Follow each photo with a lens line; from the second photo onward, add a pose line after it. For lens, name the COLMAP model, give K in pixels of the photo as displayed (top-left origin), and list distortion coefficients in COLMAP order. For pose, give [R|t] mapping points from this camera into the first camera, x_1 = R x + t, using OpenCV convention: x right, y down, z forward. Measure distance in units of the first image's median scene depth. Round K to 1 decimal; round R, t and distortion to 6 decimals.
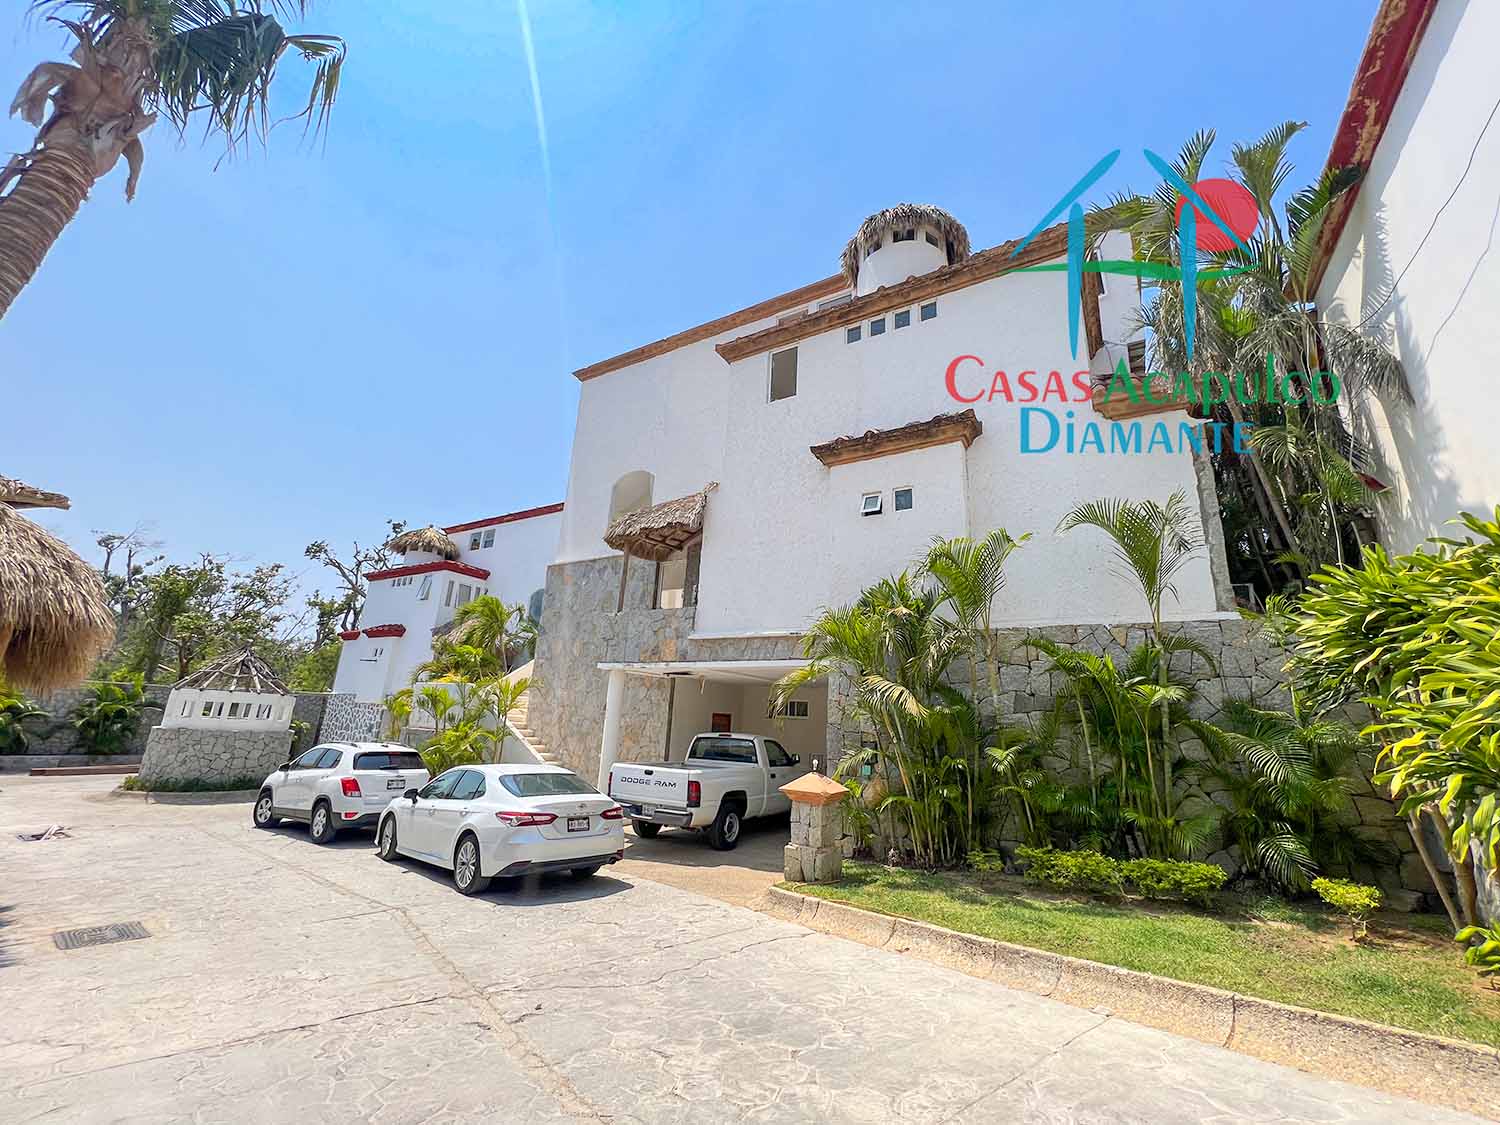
lens RADIAL K [[602.3, 0, 749.1], [0, 602.3, 562.5], [0, 0, 1]] dist [0.000646, 0.000240]
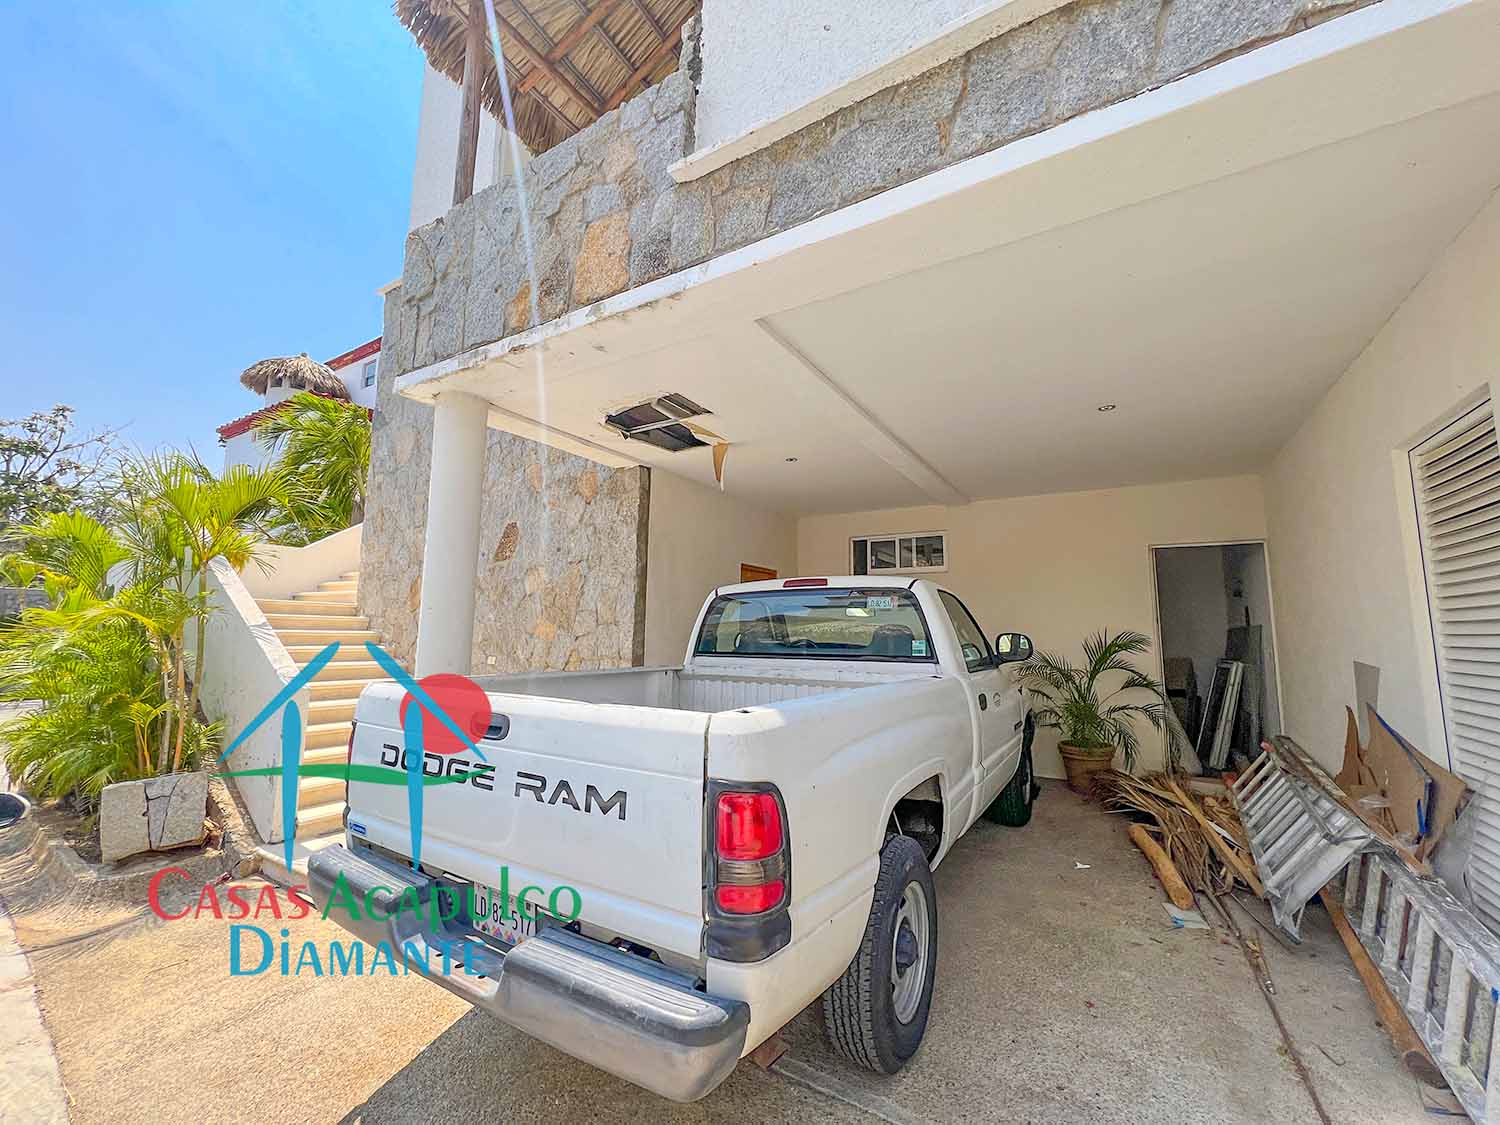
lens RADIAL K [[602.3, 0, 746.9], [0, 602.3, 559.9], [0, 0, 1]] dist [0.000646, 0.000240]
pose [[0.999353, -0.035835, 0.003168, -0.073615], [0.035003, 0.988900, 0.144399, 0.235301], [-0.008307, -0.144195, 0.989514, 0.708267]]
